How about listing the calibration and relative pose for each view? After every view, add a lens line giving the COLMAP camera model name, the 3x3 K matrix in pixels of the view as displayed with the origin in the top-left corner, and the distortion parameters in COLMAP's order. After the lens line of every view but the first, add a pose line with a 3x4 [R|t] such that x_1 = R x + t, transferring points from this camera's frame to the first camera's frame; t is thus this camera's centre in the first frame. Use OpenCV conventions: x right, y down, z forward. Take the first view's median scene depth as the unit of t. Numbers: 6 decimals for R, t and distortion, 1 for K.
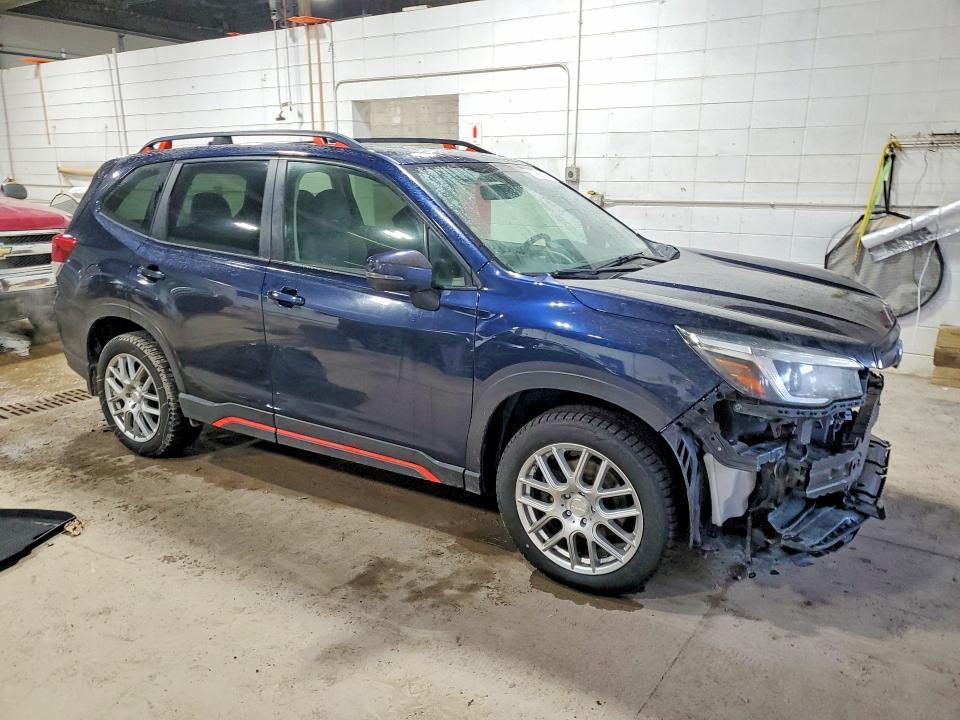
lens RADIAL K [[714.9, 0, 472.5], [0, 714.9, 361.8], [0, 0, 1]] dist [0.015103, 0.005530]
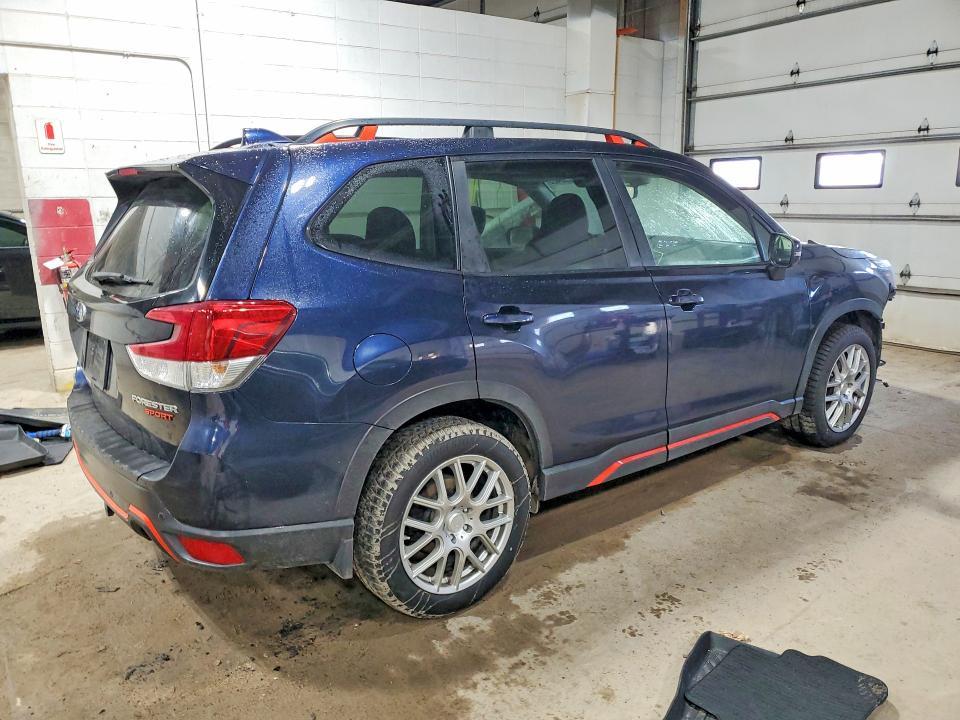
lens RADIAL K [[714.9, 0, 472.5], [0, 714.9, 361.8], [0, 0, 1]] dist [0.015103, 0.005530]
pose [[0.371958, -0.219114, 0.902018, -1.142472], [0.251875, 0.959108, 0.129118, -0.188127], [-0.893424, 0.179170, 0.411937, 0.795721]]
